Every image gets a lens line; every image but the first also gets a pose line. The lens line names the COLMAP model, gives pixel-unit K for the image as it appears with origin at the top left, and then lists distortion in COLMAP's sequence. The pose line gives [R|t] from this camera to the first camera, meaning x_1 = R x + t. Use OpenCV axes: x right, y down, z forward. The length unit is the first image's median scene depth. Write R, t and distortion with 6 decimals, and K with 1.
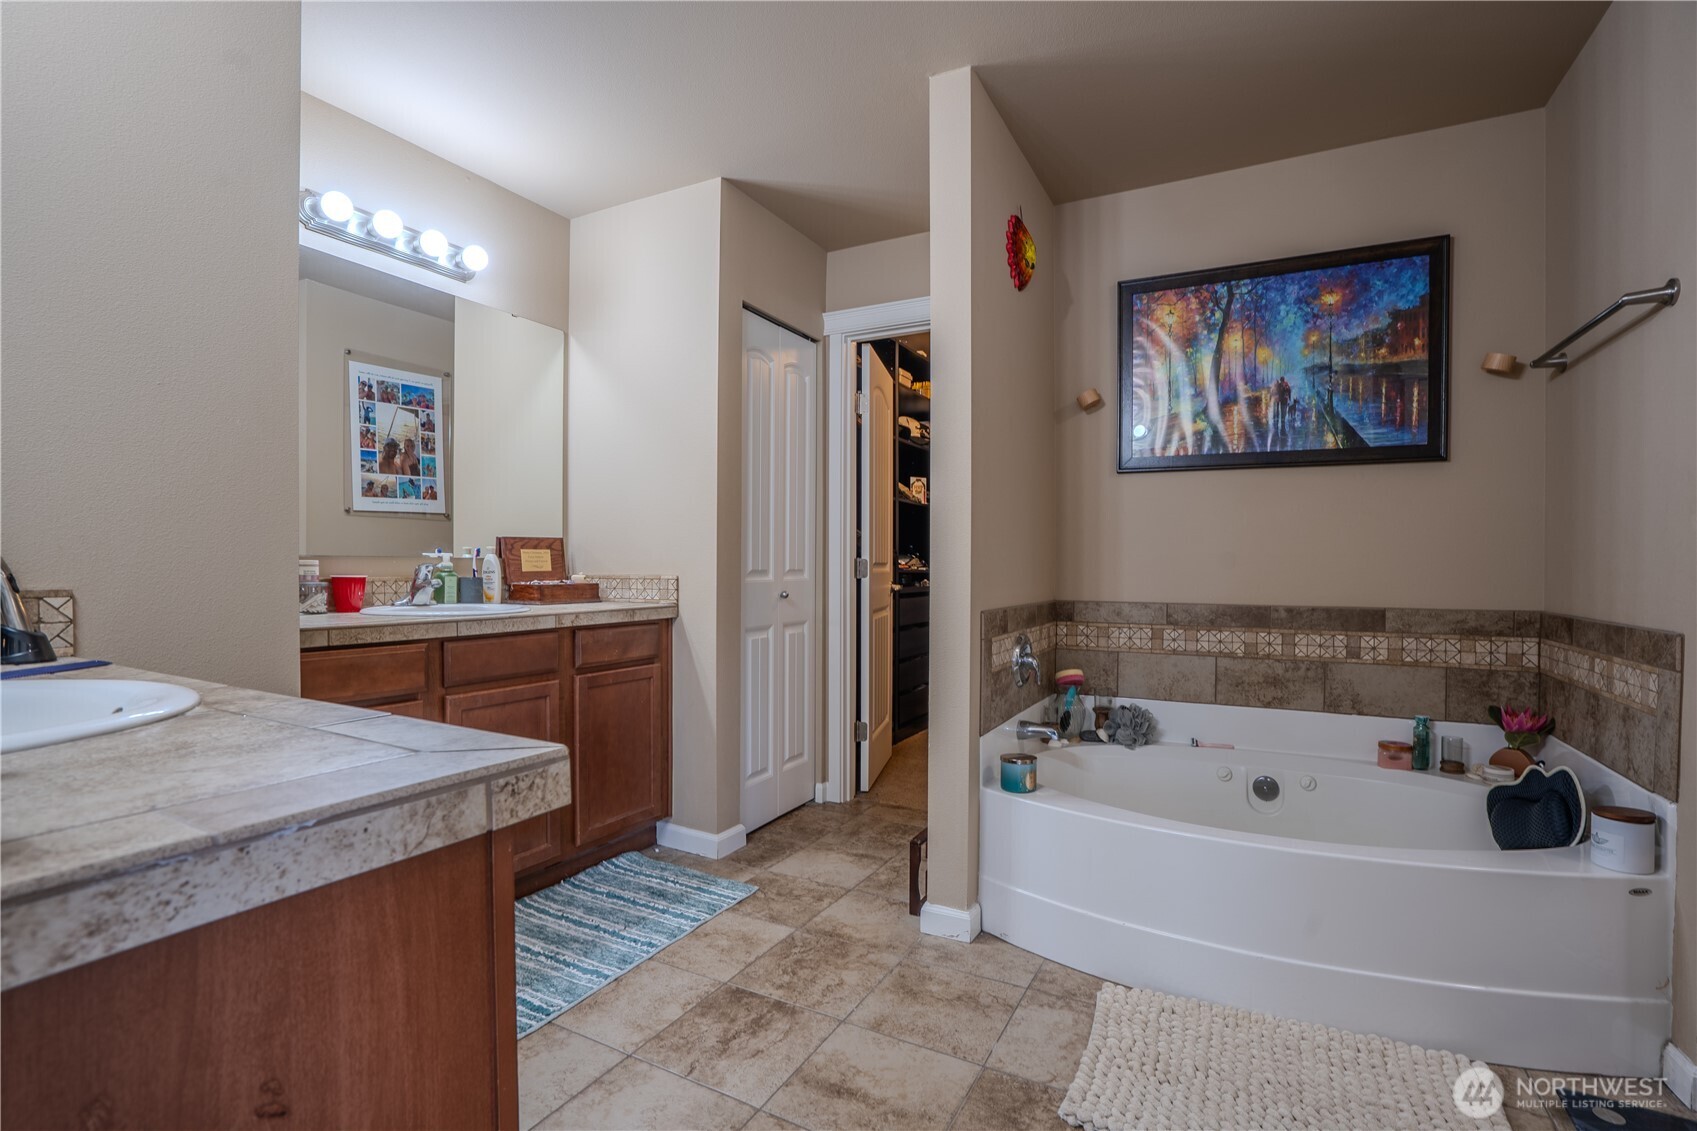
lens RADIAL K [[781.2, 0, 863.0], [0, 781.2, 568.7], [0, 0, 1]] dist [-0.051103, 0.010641]
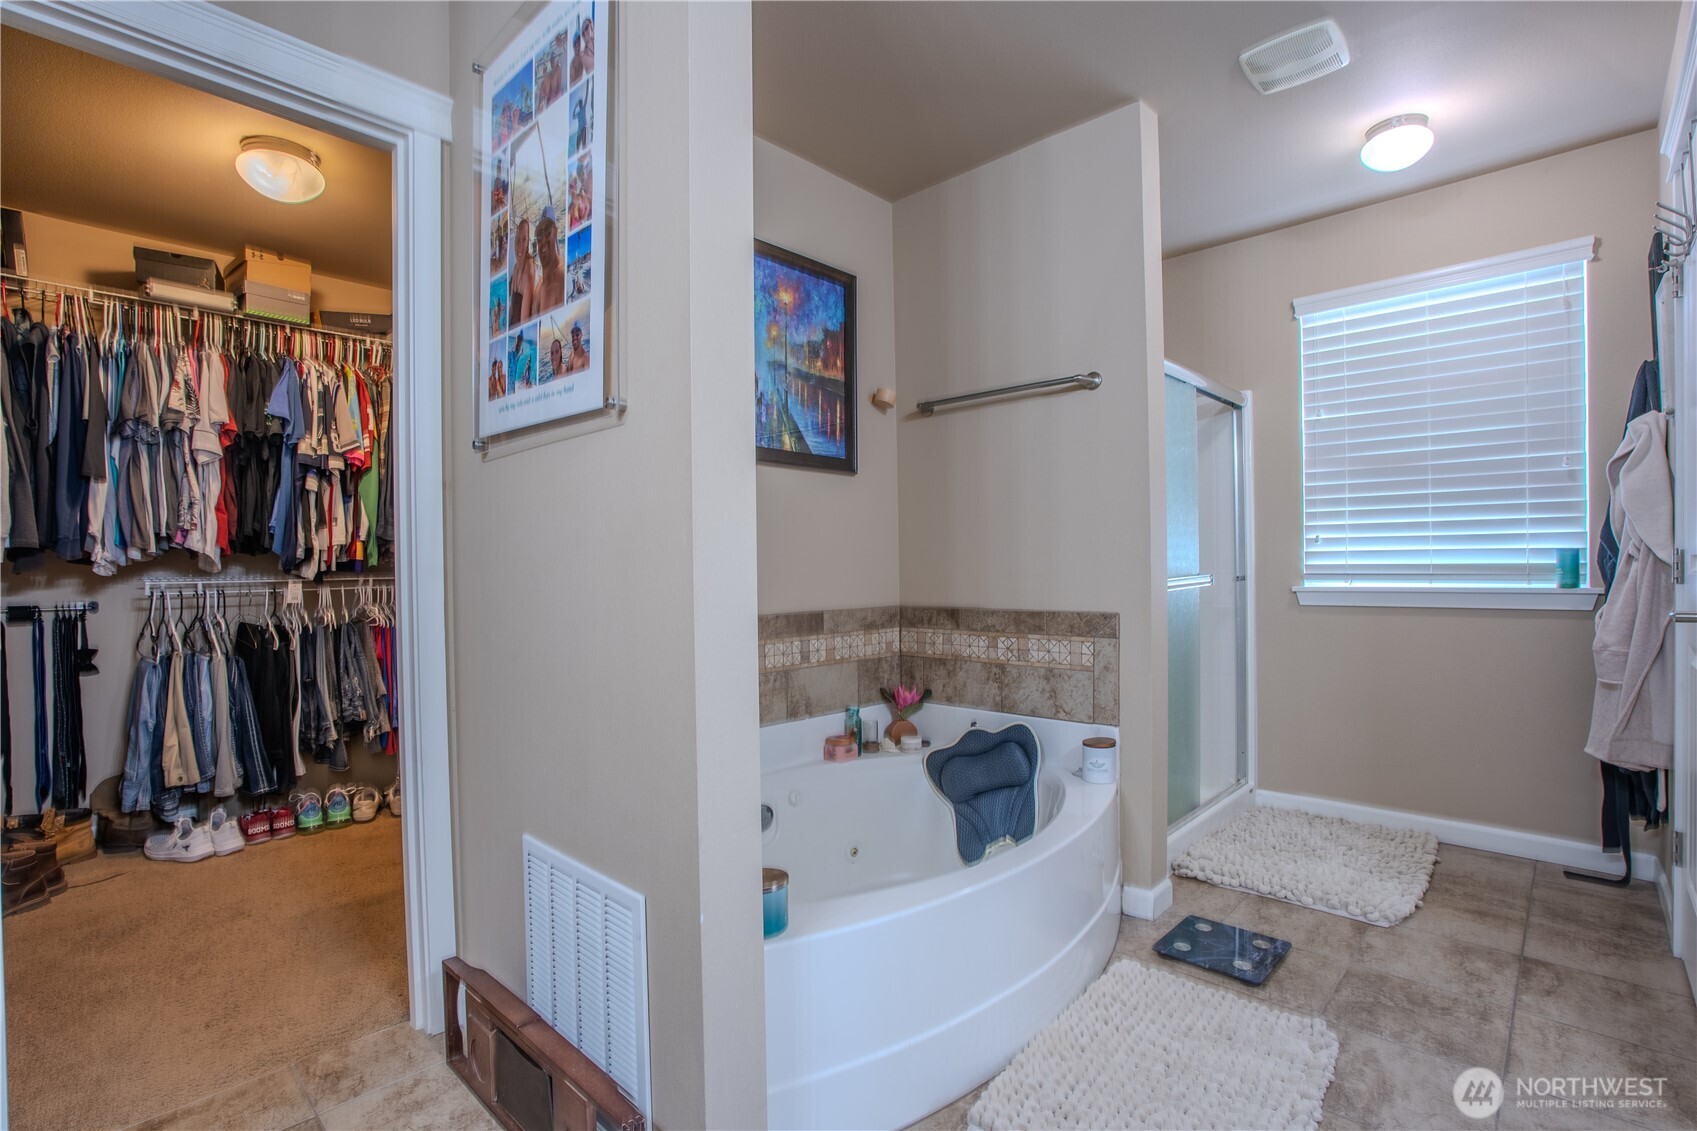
lens RADIAL K [[781.2, 0, 856.5], [0, 781.2, 564.7], [0, 0, 1]] dist [-0.051103, 0.010641]
pose [[0.268344, -0.003814, 0.963316, -0.333579], [0.014008, 0.999902, 0.000057, -0.010008], [-0.963221, 0.013479, 0.268371, 0.675383]]
